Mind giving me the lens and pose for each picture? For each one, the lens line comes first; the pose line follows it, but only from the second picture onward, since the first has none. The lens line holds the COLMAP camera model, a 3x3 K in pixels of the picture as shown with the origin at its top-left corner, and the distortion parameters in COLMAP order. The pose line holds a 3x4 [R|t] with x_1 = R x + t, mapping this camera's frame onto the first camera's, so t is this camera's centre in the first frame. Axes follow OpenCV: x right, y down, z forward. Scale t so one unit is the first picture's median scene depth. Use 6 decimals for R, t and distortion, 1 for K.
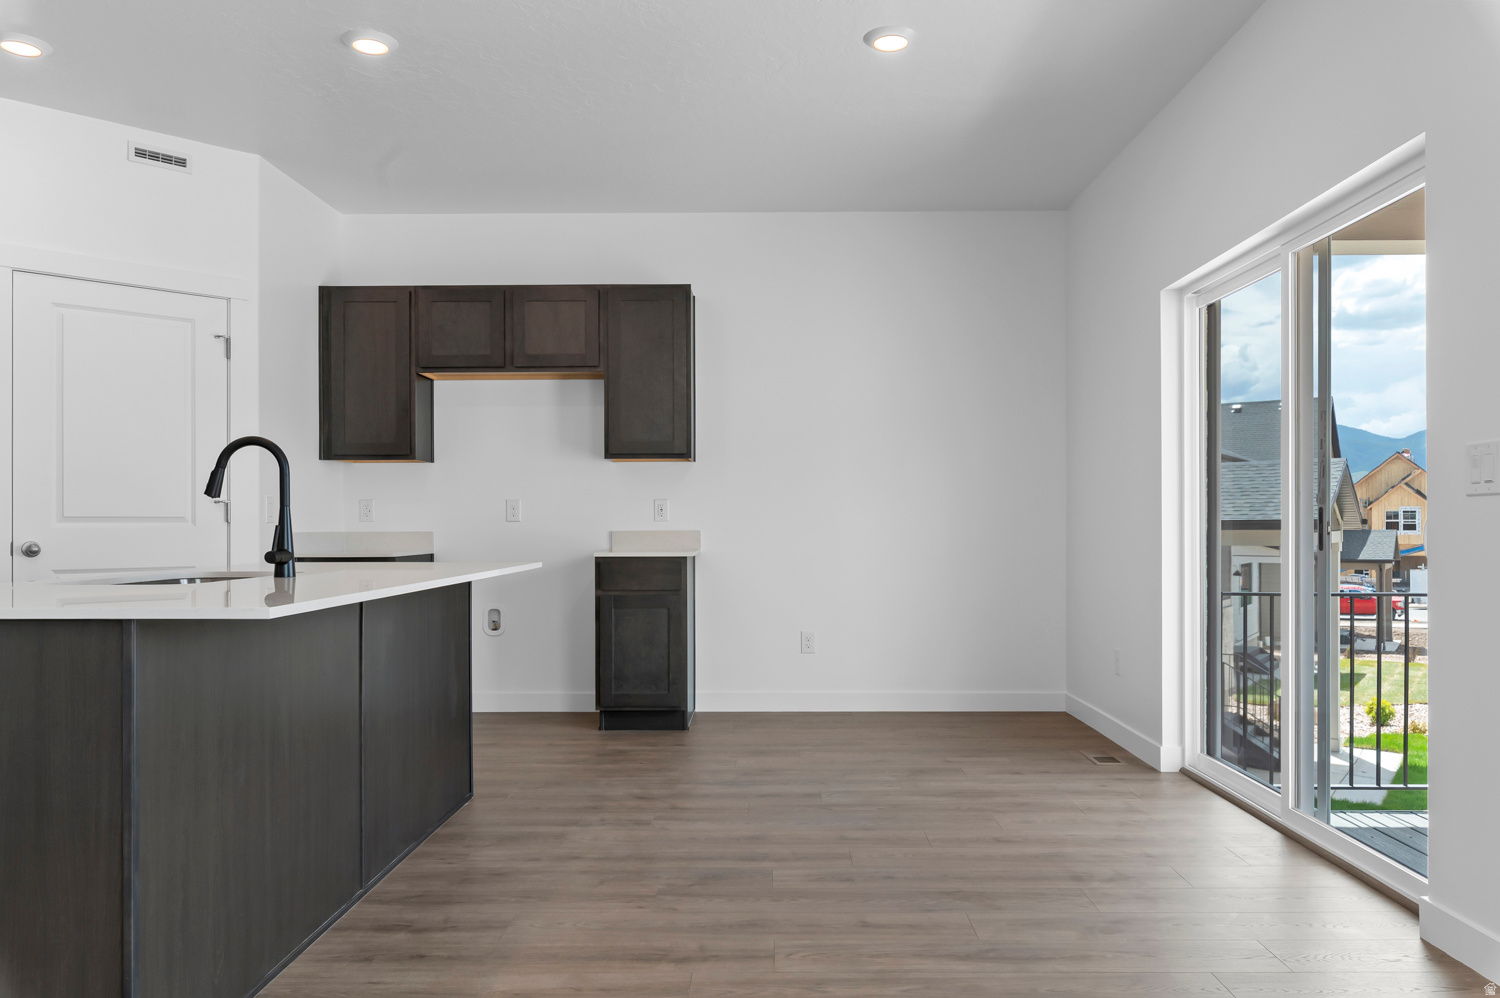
lens RADIAL K [[1073.5, 0, 758.4], [0, 1073.5, 523.0], [0, 0, 1]] dist [-0.010017, 0.010994]
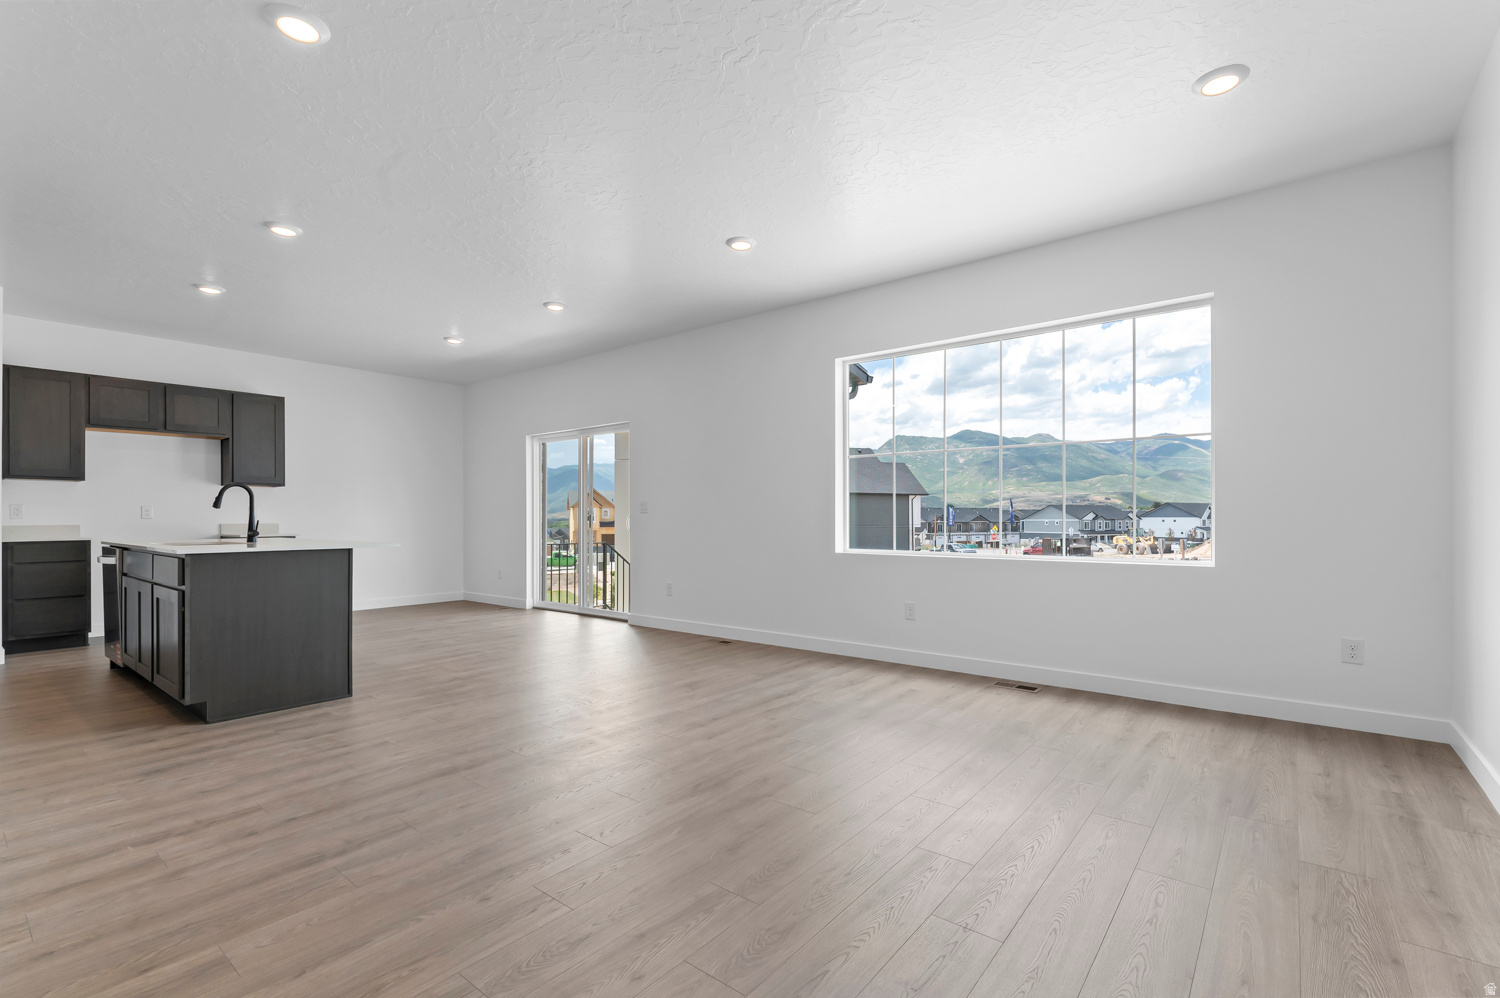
lens RADIAL K [[683.5, 0, 760.3], [0, 683.5, 513.5], [0, 0, 1]] dist [0.003321, 0.000835]
pose [[0.620804, 0.005411, 0.783947, -0.533307], [0.001641, 0.999965, -0.008202, 0.001376], [-0.783964, 0.006378, 0.620774, -0.480978]]
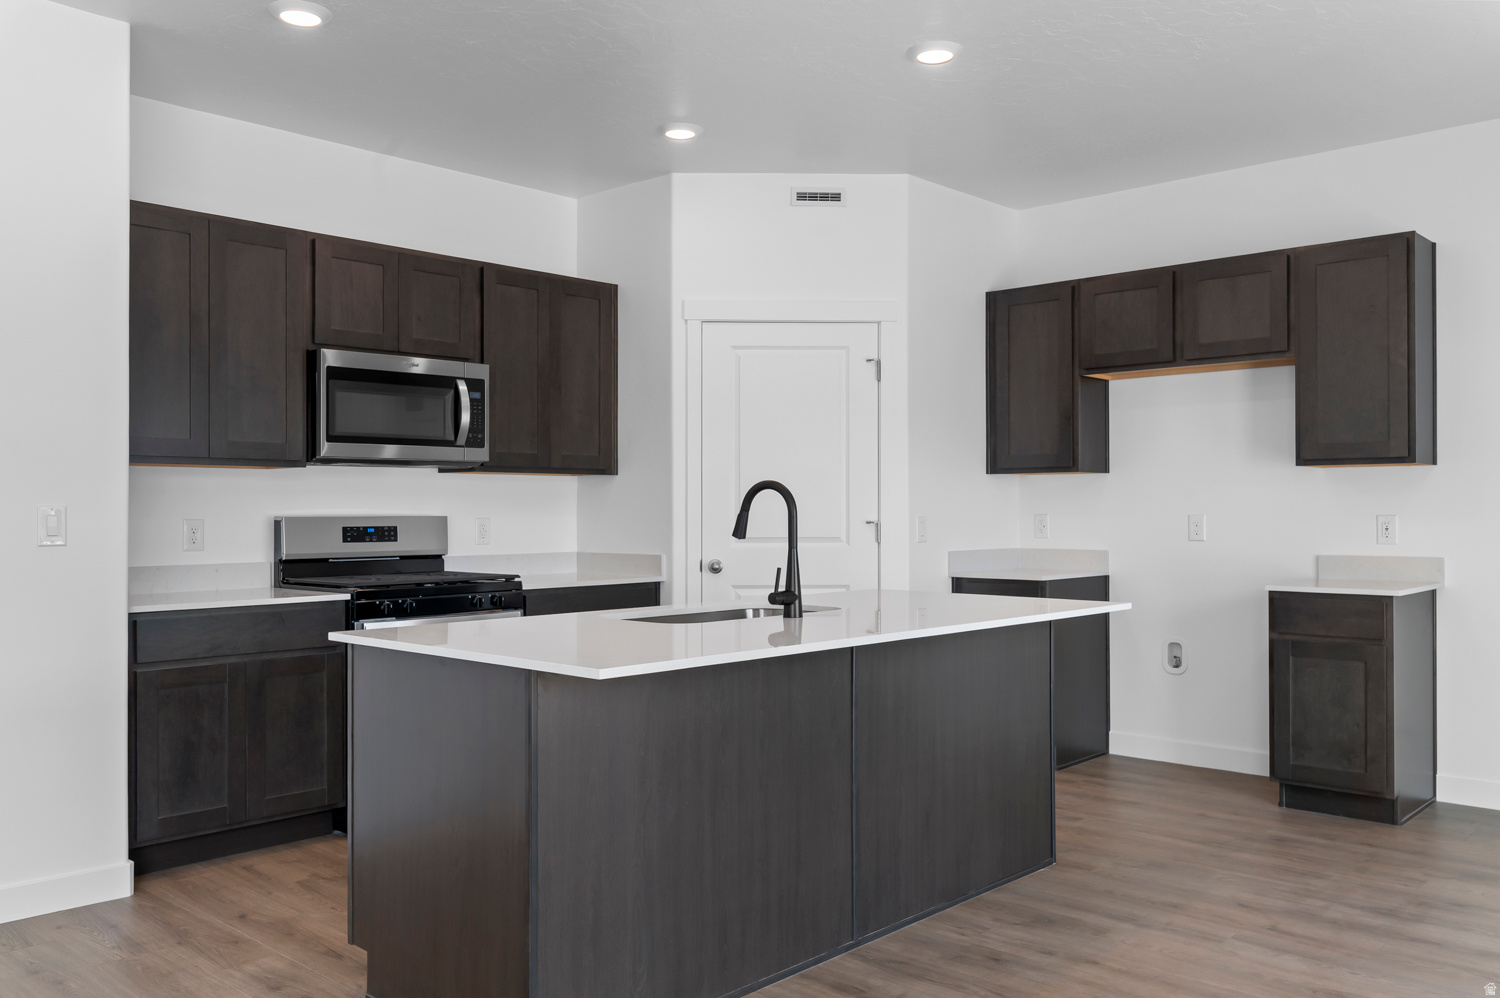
lens RADIAL K [[1211.9, 0, 761.7], [0, 1211.9, 502.5], [0, 0, 1]] dist [0.008444, -0.002059]
pose [[0.742786, -0.003349, -0.669521, 0.176262], [0.000085, 0.999988, -0.004908, -0.030163], [0.669529, 0.003588, 0.742777, 0.067464]]
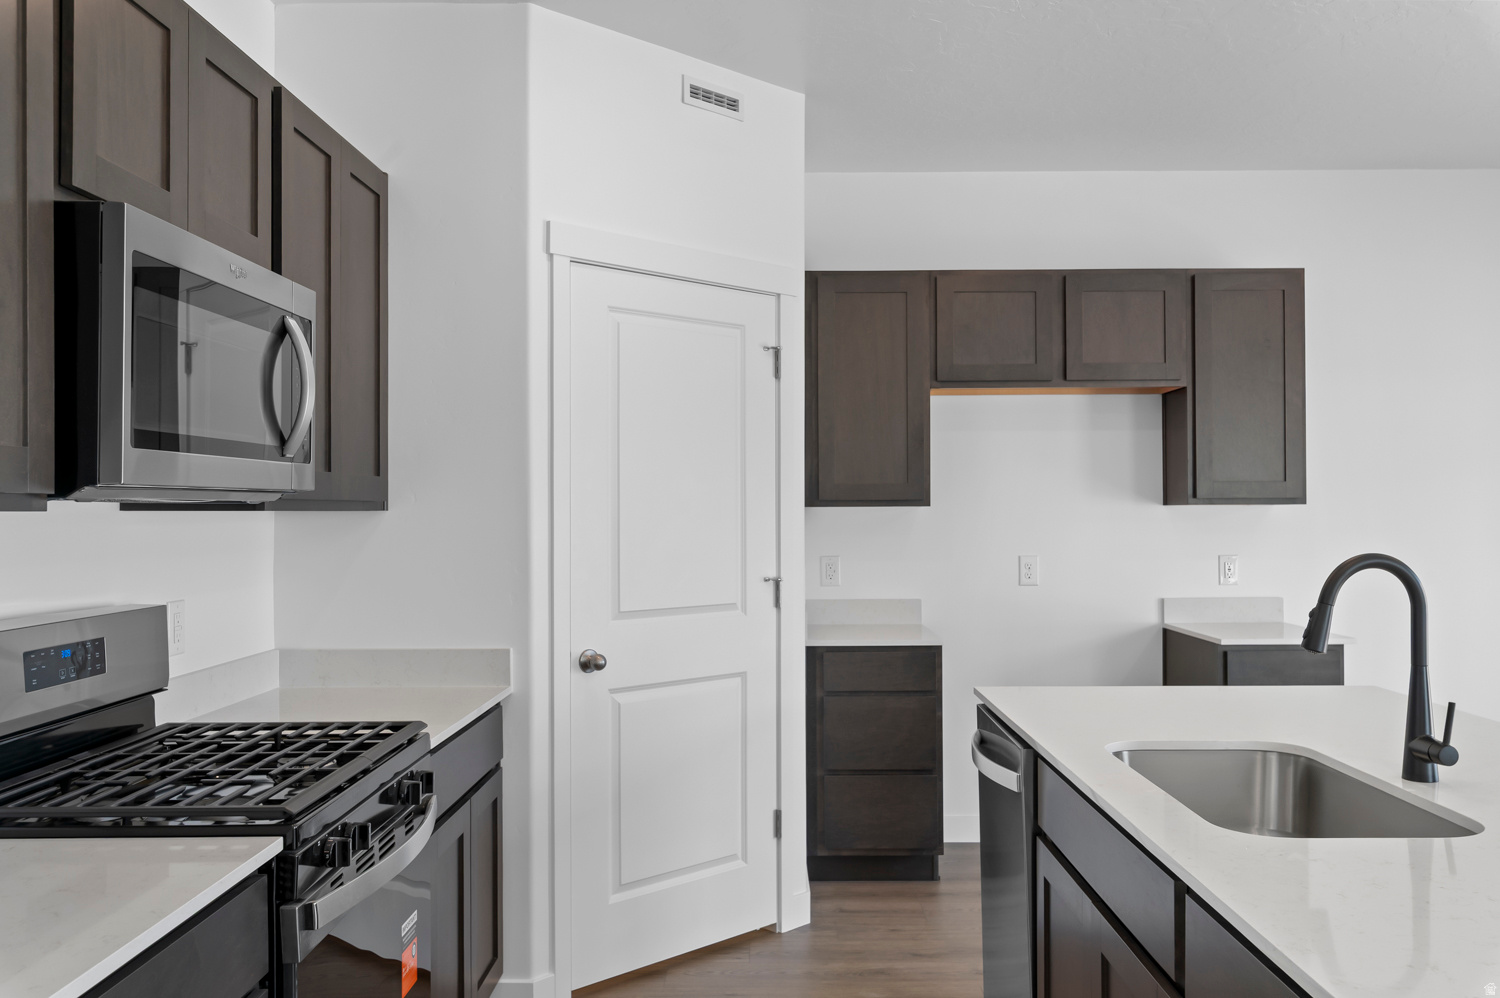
lens RADIAL K [[1234.1, 0, 759.3], [0, 1234.1, 508.5], [0, 0, 1]] dist [0.014247, 0.003780]
pose [[0.999977, -0.001353, 0.006600, -0.472243], [0.001361, 0.999998, -0.001172, -0.060483], [-0.006598, 0.001181, 0.999978, 0.160778]]
